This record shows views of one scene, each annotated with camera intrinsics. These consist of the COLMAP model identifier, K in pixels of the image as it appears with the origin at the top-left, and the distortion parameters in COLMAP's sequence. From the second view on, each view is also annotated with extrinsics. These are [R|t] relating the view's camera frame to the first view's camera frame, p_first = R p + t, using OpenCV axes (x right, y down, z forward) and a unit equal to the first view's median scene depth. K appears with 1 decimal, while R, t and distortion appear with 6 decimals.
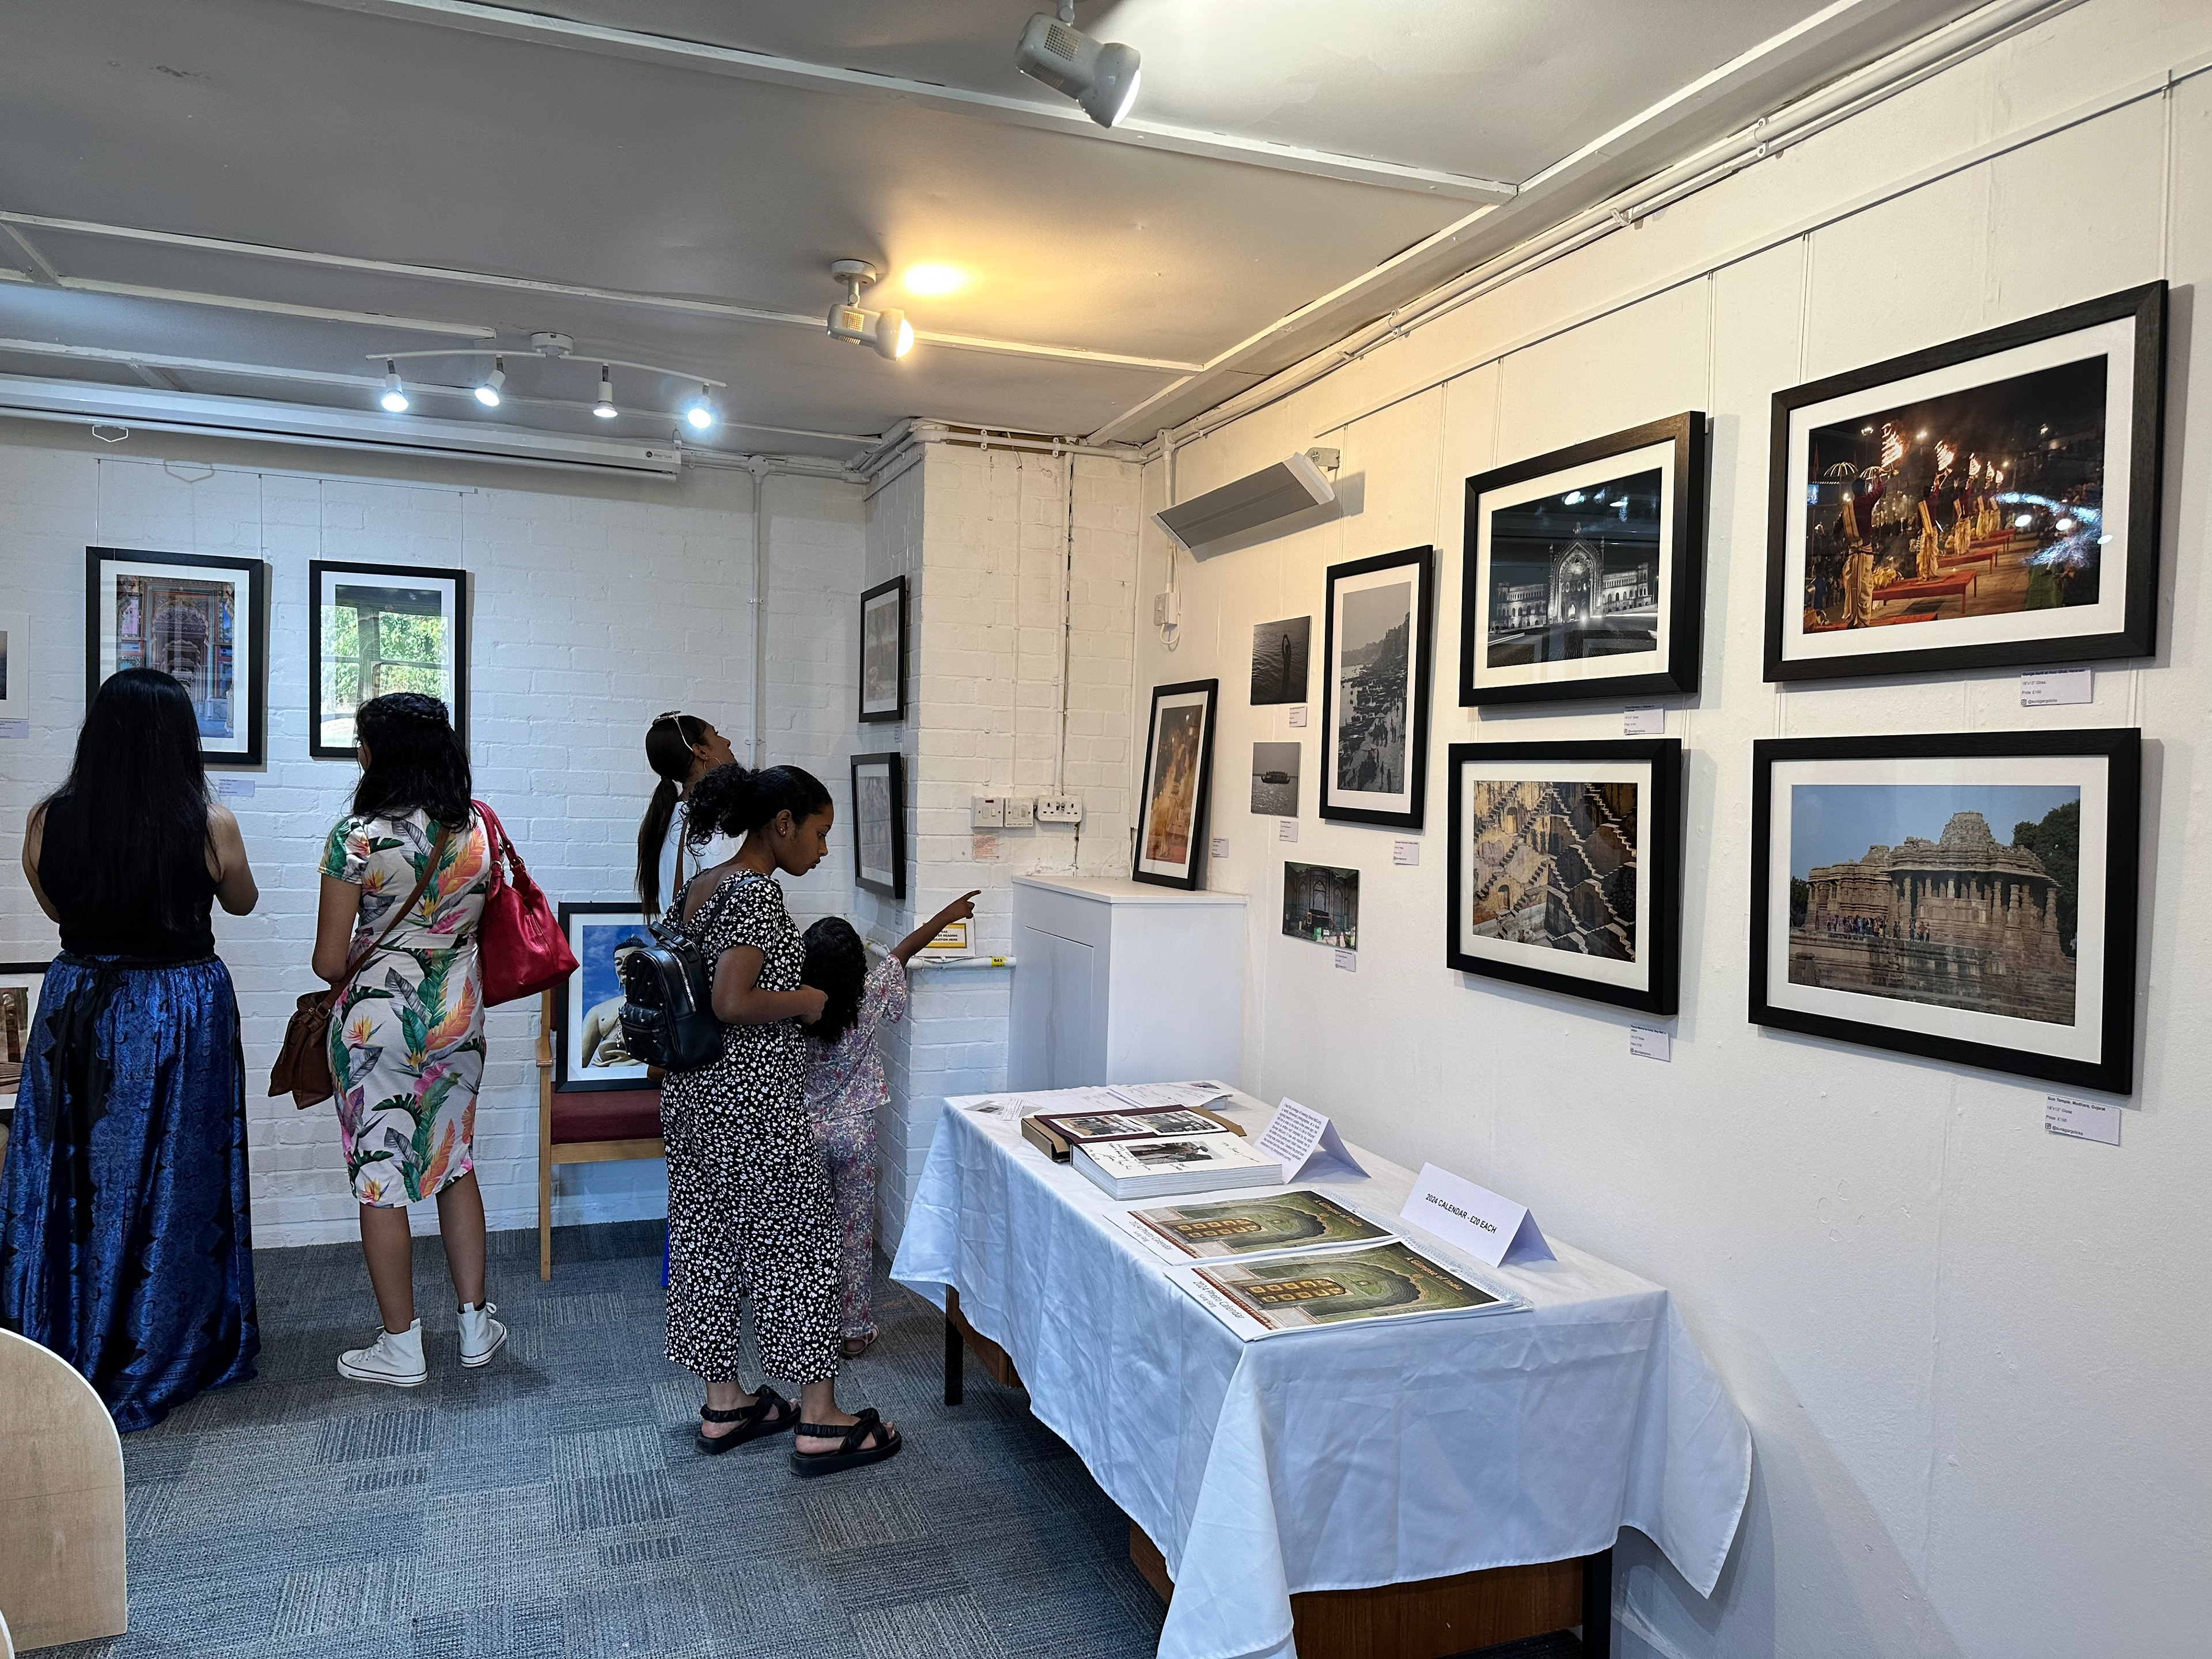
lens RADIAL K [[1549.3, 0, 1119.0], [0, 1549.3, 836.6], [0, 0, 1]] dist [0.012579, -0.020116]
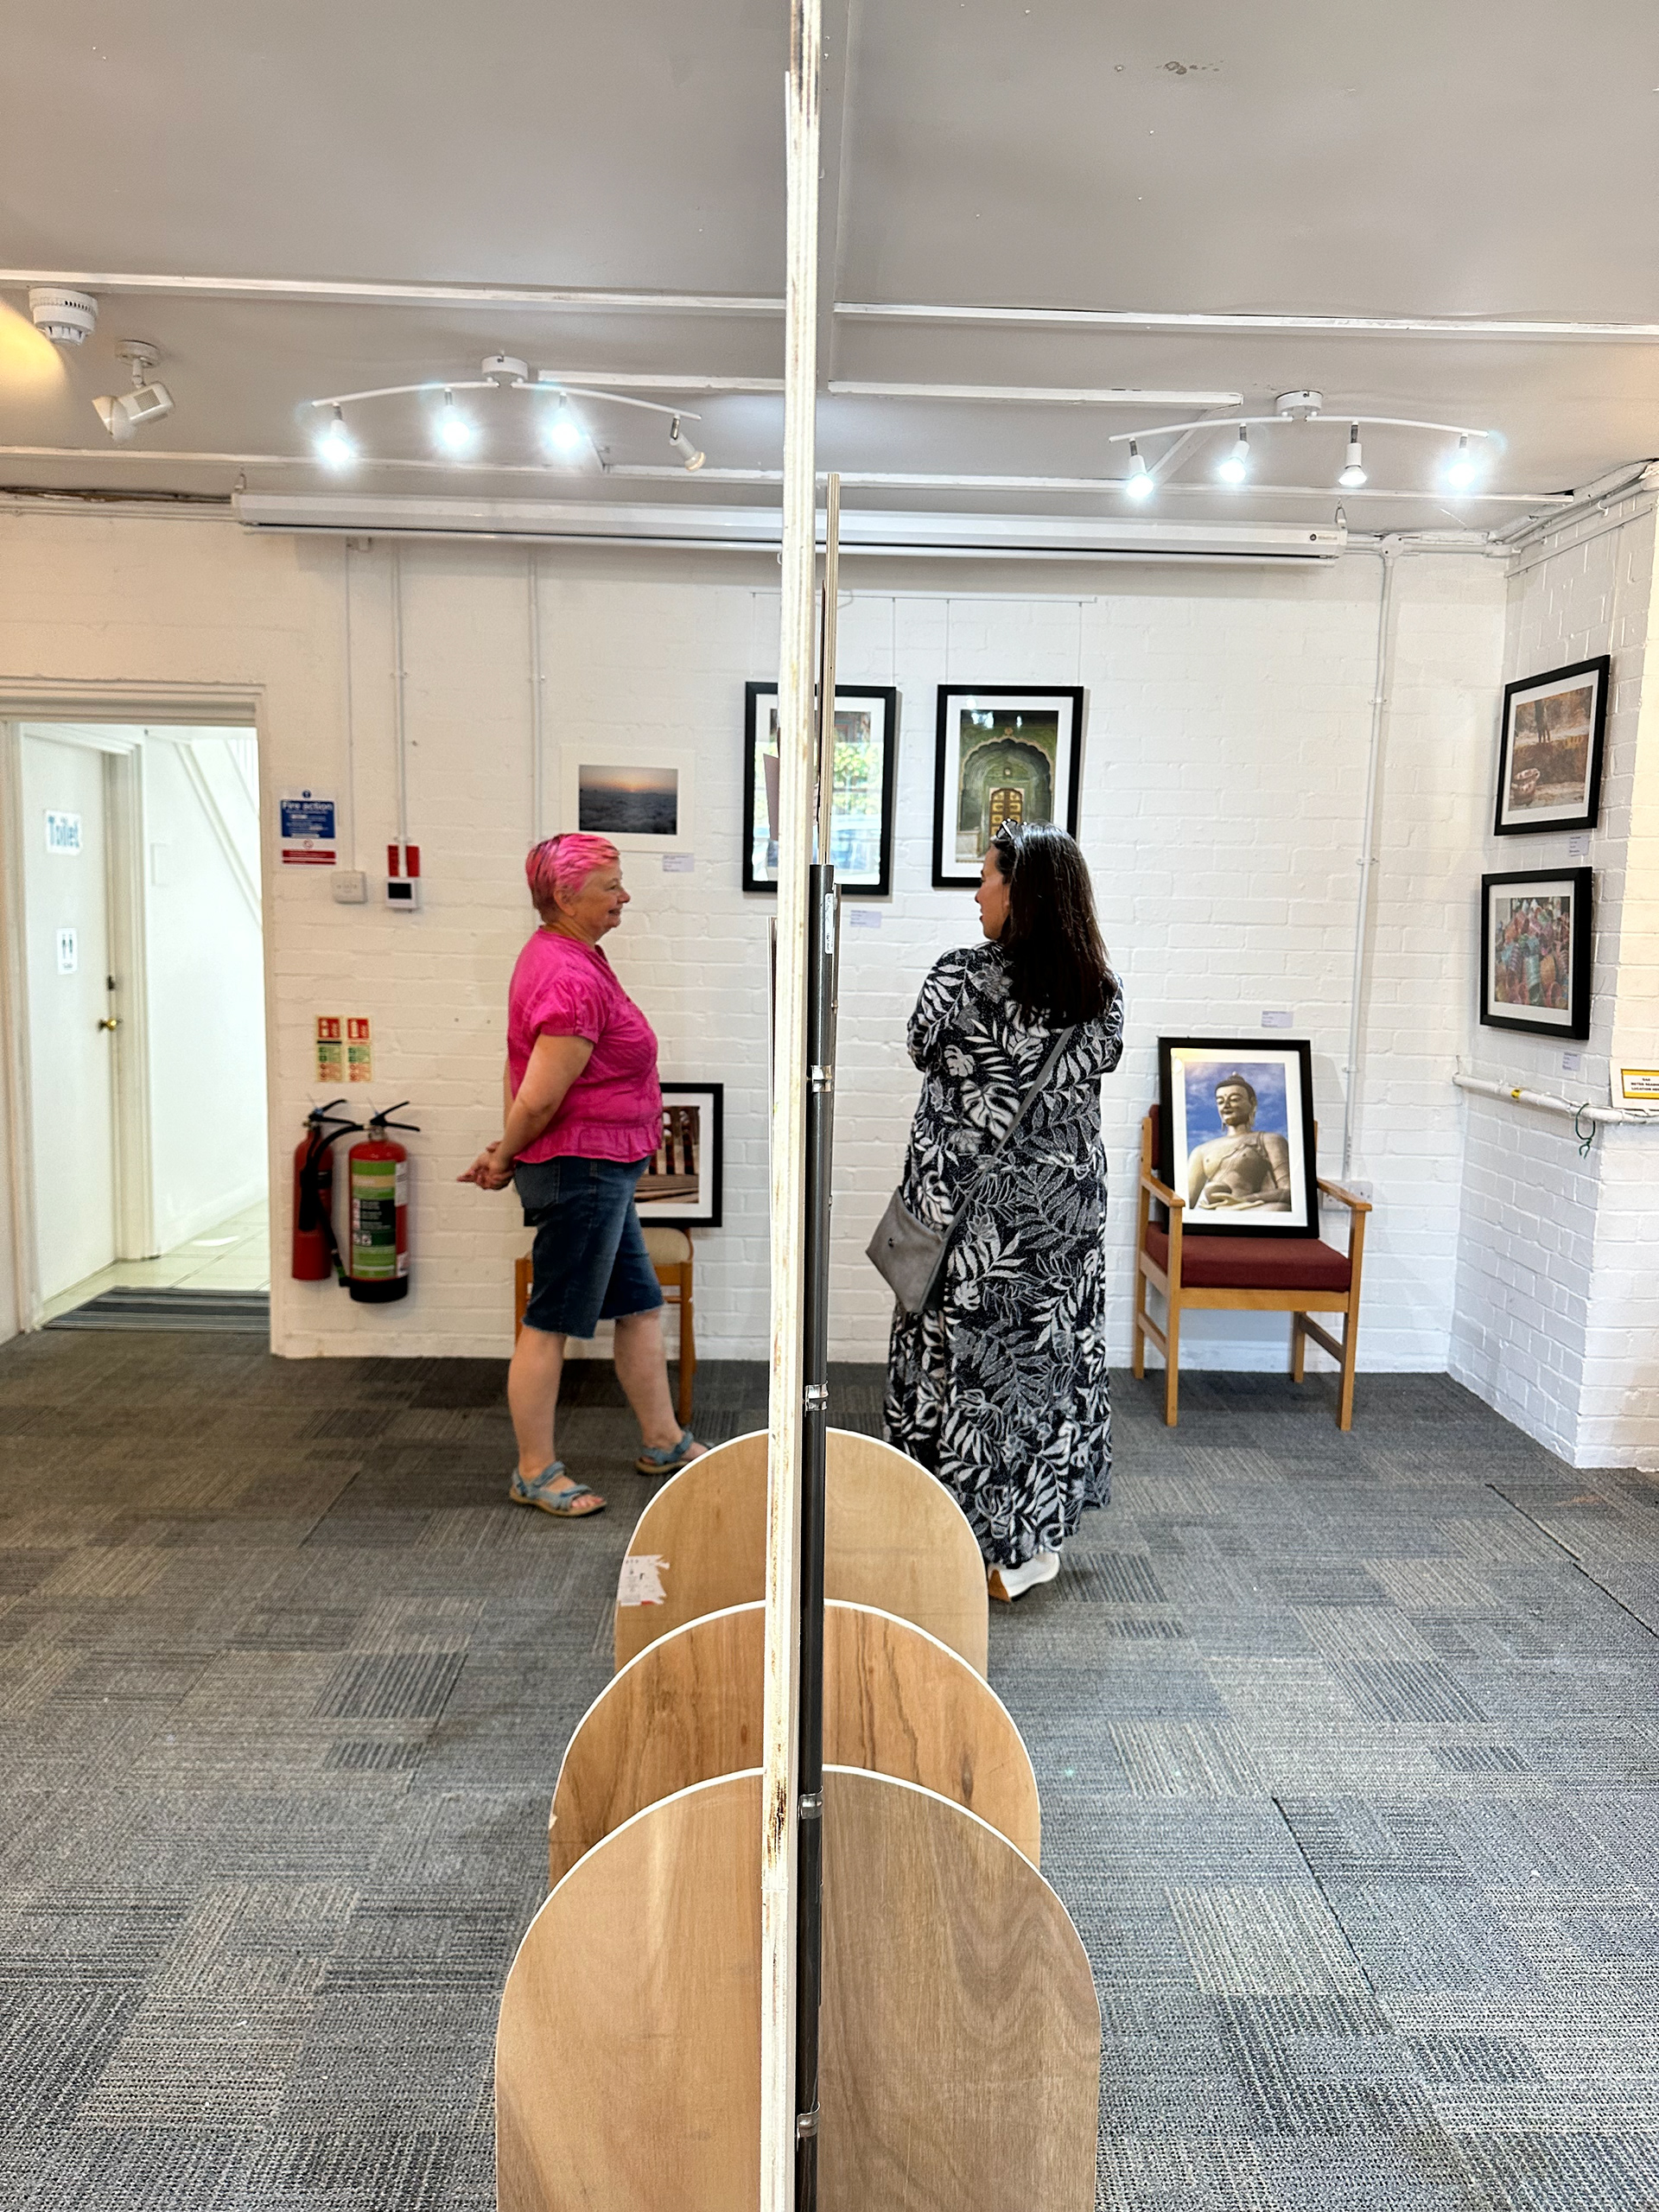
lens RADIAL K [[1549.3, 0, 809.6], [0, 1549.3, 1109.8], [0, 0, 1]] dist [0.012579, -0.020116]
pose [[0.942208, 0.024499, -0.334133, -0.898667], [0.002578, 0.996763, 0.080352, 0.037080], [0.335020, -0.076570, 0.939095, 0.110399]]
